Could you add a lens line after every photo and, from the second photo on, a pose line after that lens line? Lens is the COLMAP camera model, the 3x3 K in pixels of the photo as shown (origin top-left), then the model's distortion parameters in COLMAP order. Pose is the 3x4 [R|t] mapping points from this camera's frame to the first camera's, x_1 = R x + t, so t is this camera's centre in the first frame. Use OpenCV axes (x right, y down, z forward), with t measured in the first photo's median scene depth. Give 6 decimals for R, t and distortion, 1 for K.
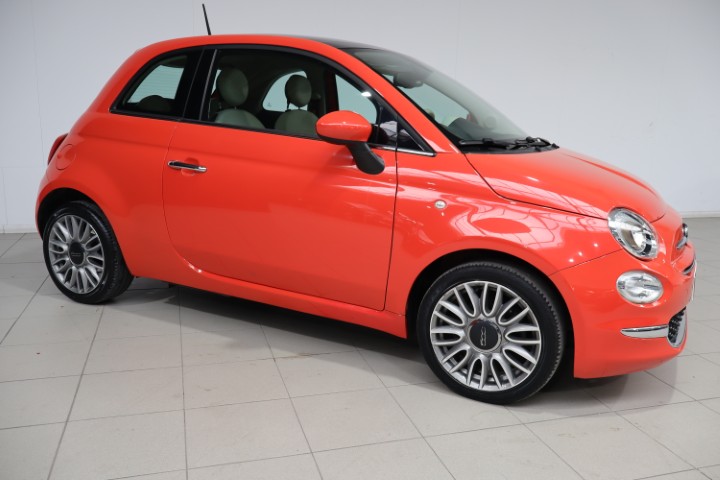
lens RADIAL K [[665.5, 0, 363.4], [0, 665.5, 240.7], [0, 0, 1]] dist [0.021807, 0.000000]
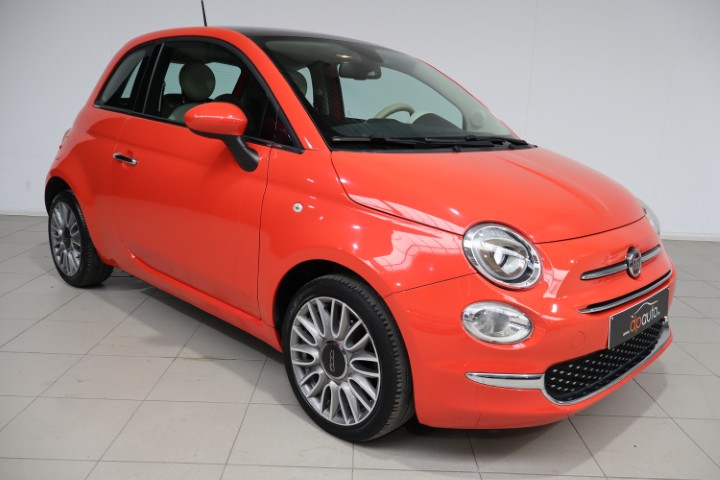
lens RADIAL K [[665.5, 0, 367.2], [0, 665.5, 243.8], [0, 0, 1]] dist [0.021807, 0.000000]
pose [[0.946364, 0.068217, -0.315820, 0.468630], [-0.068511, 0.997598, 0.010184, -0.020397], [0.315757, 0.011999, 0.948764, 0.177645]]
